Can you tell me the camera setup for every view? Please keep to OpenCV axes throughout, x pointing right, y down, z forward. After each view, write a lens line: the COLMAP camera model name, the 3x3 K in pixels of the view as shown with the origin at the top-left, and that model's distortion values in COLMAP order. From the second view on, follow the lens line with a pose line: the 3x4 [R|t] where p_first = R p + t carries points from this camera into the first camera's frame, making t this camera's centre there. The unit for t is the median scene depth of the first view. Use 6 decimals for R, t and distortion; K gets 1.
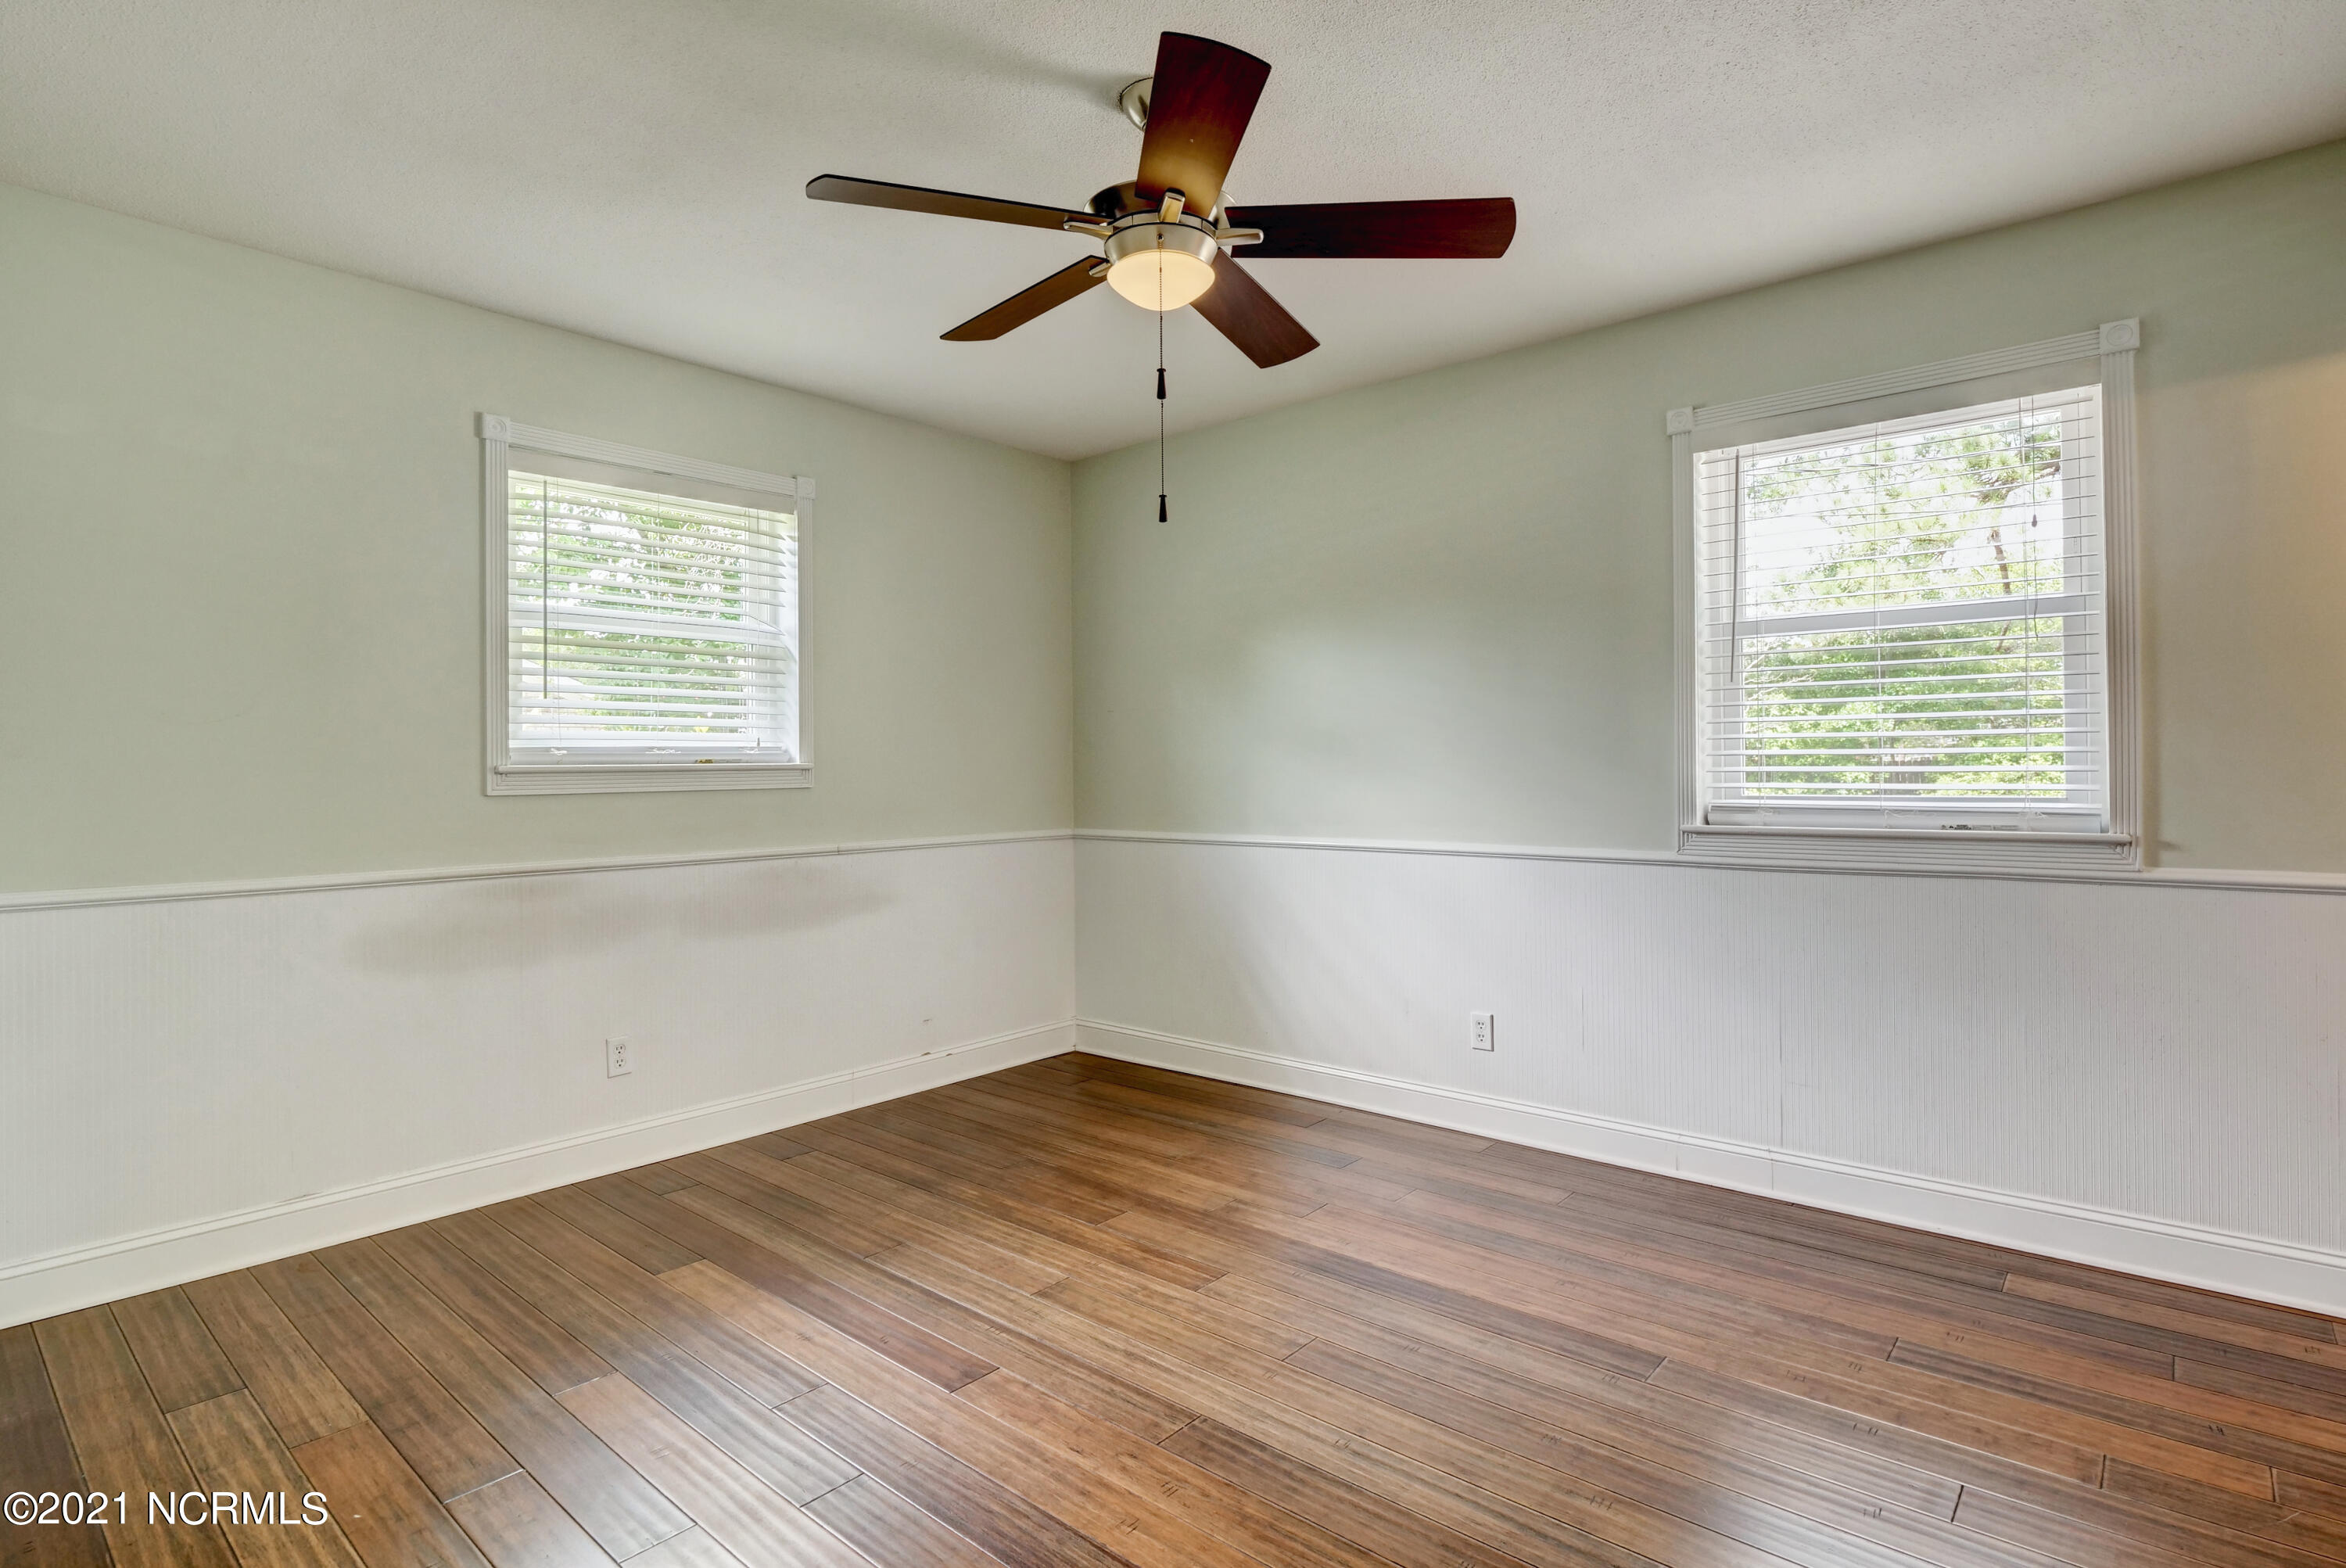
lens RADIAL K [[1173.9, 0, 1165.2], [0, 1173.9, 756.5], [0, 0, 1]] dist [-0.005774, -0.001110]
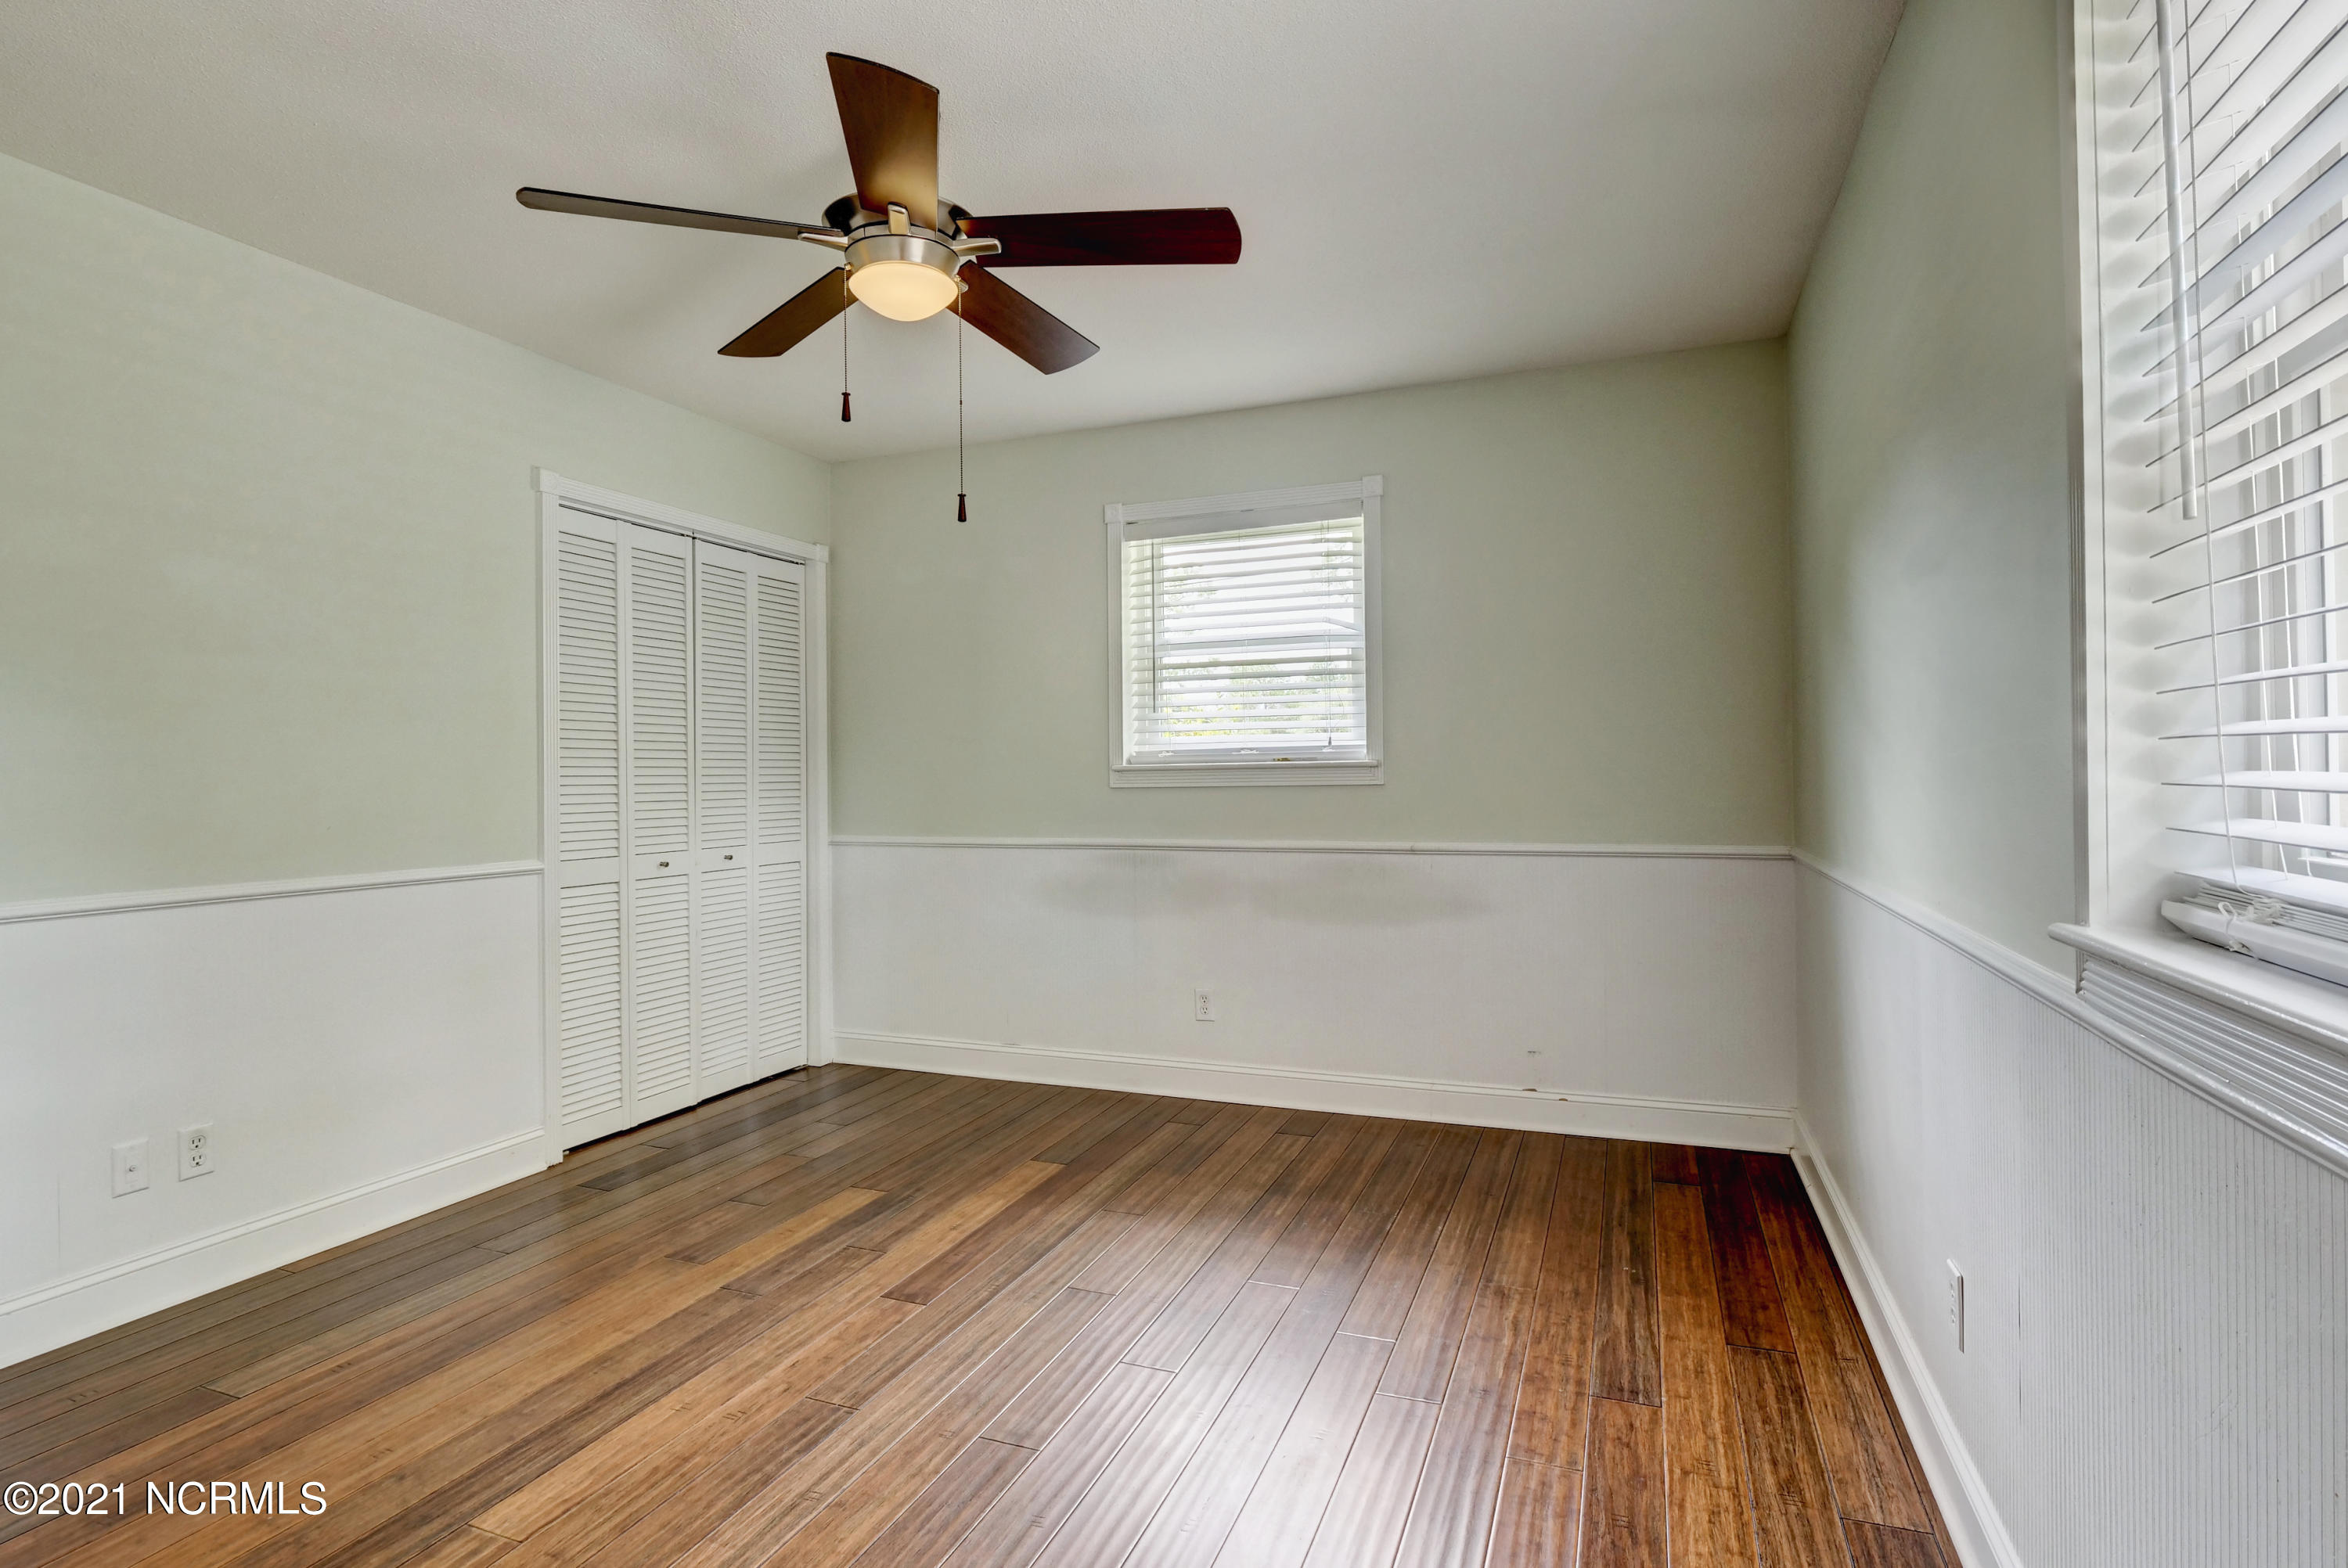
lens RADIAL K [[1174.7, 0, 1166.2], [0, 1174.7, 756.5], [0, 0, 1]] dist [-0.005774, -0.001110]
pose [[0.329253, -0.007484, -0.944212, 0.744302], [0.019355, 0.999812, -0.001175, 0.000105], [0.944043, -0.017888, 0.329336, 0.634221]]
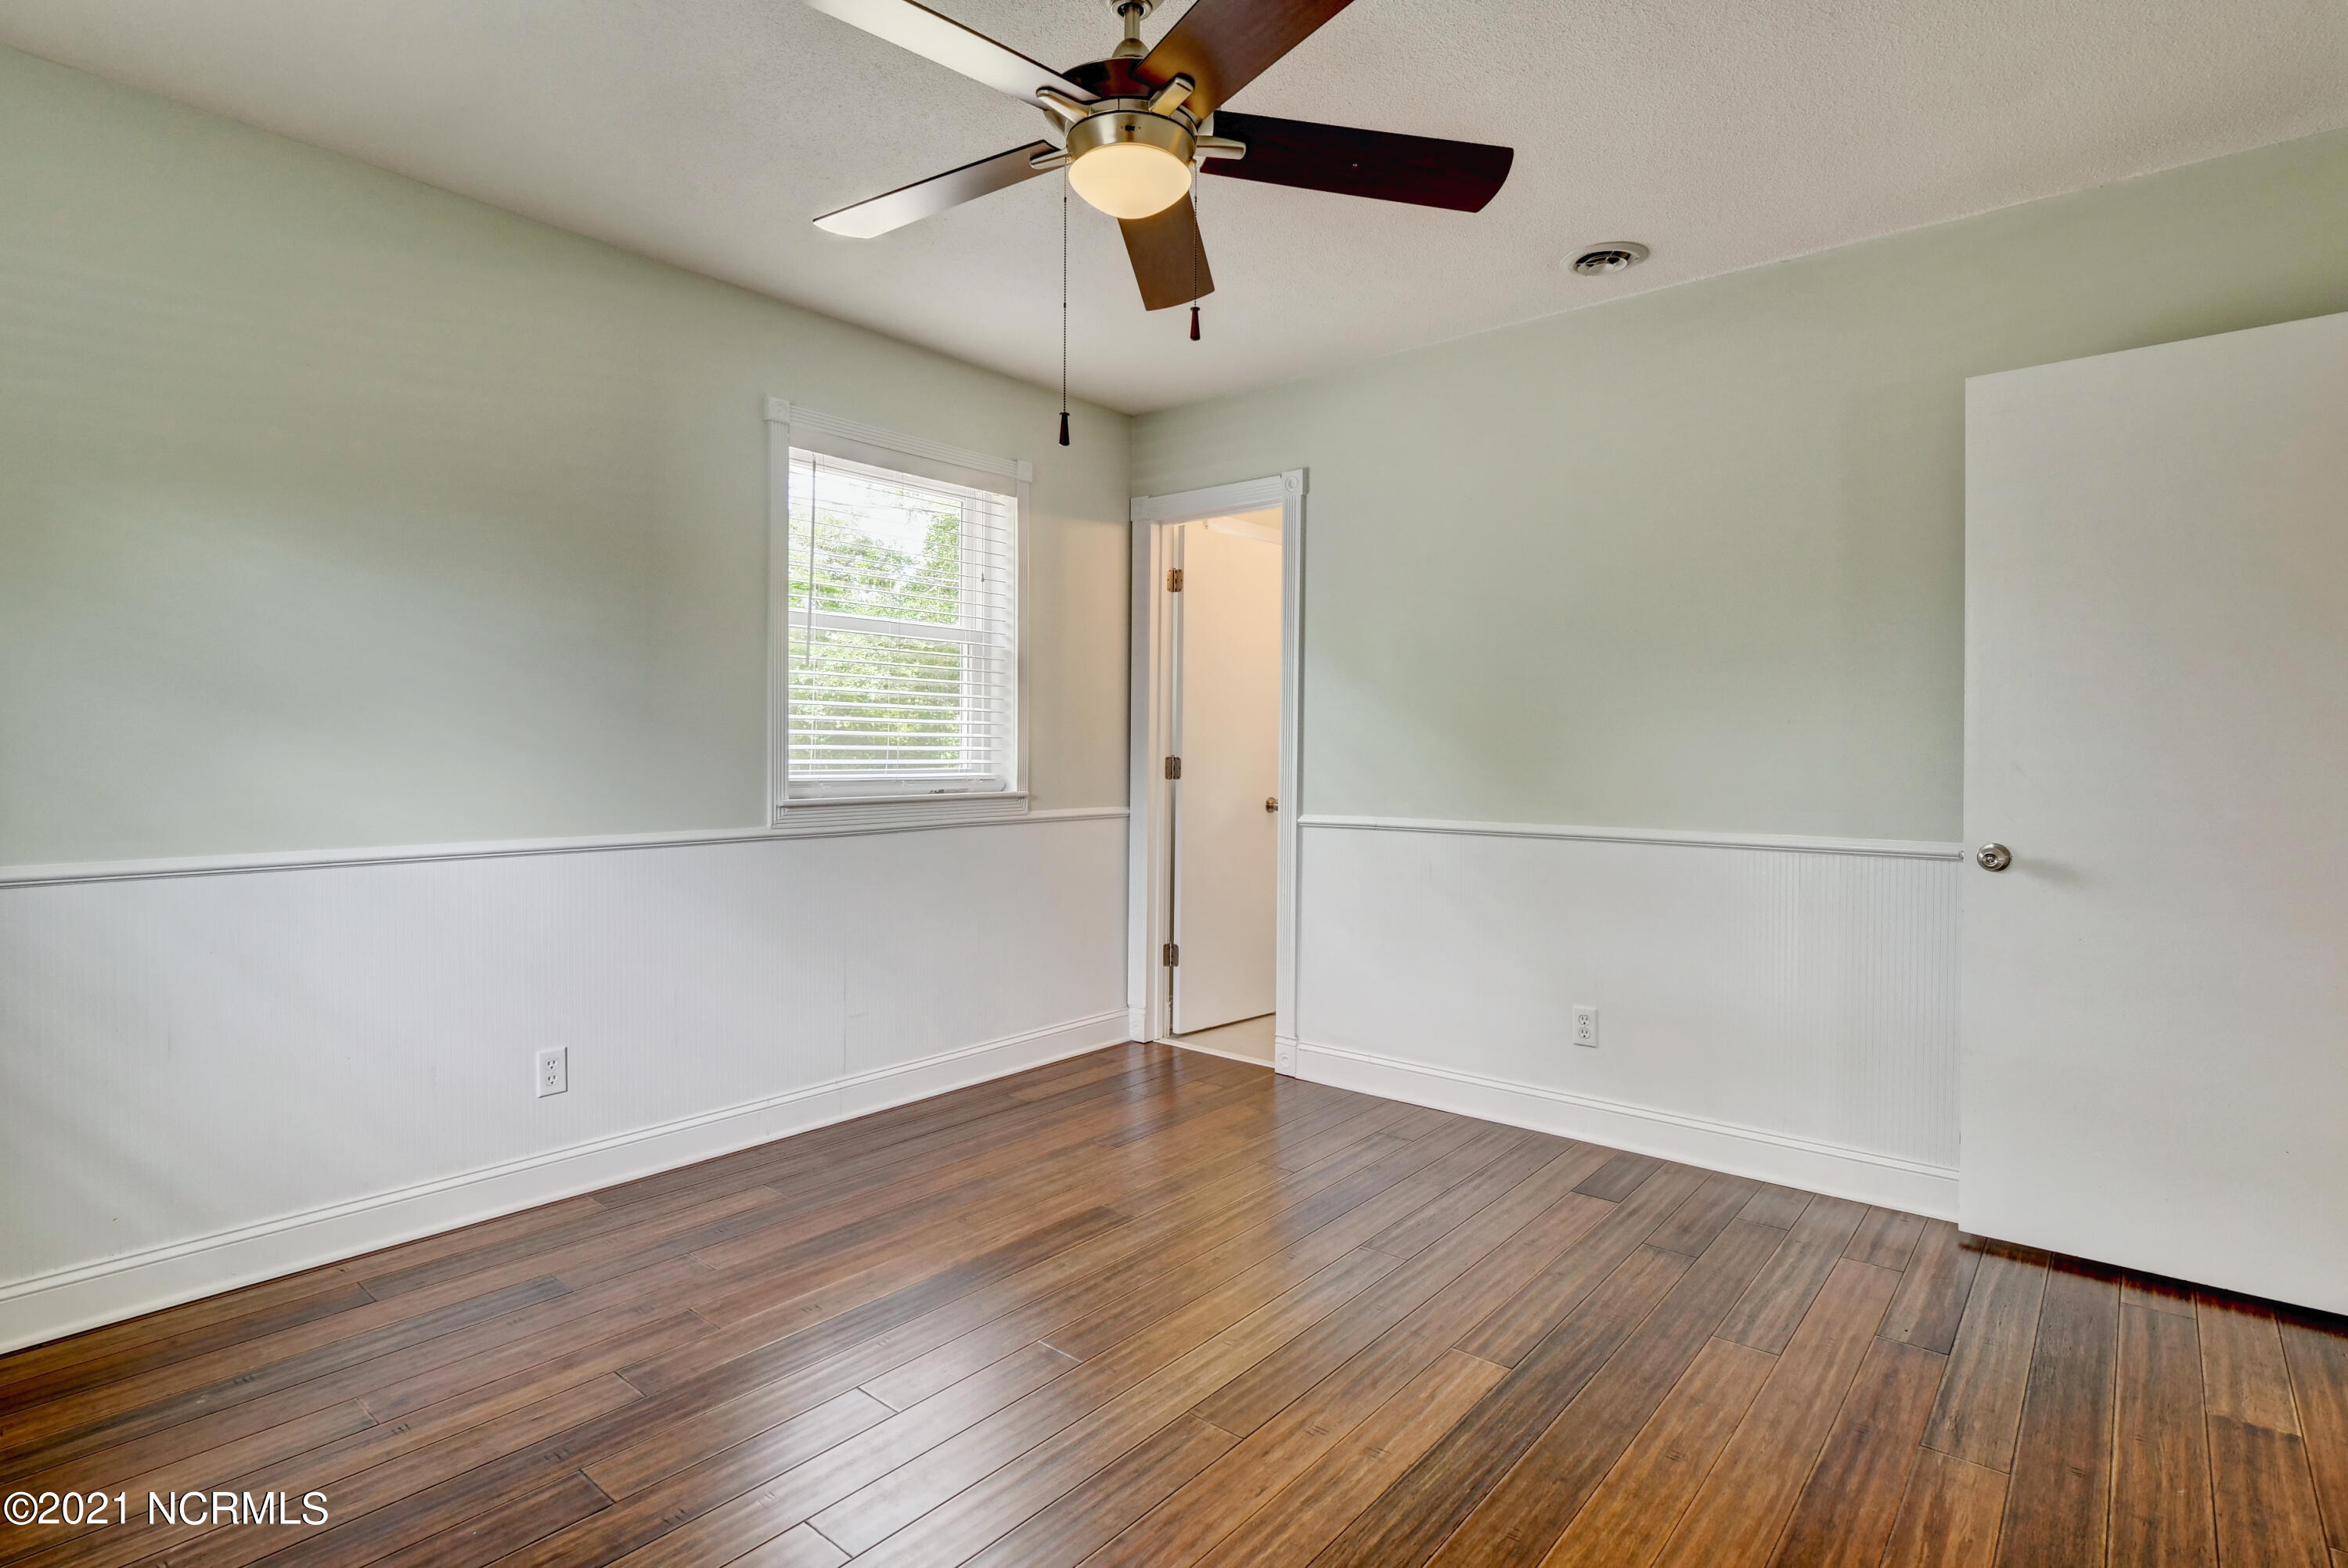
lens RADIAL K [[1174.7, 0, 1166.2], [0, 1174.7, 756.5], [0, 0, 1]] dist [-0.005774, -0.001110]
pose [[-0.019427, 0.001597, 0.999810, -0.638936], [-0.015864, 0.999872, -0.001906, 0.017334], [-0.999685, -0.015898, -0.019399, 0.714940]]
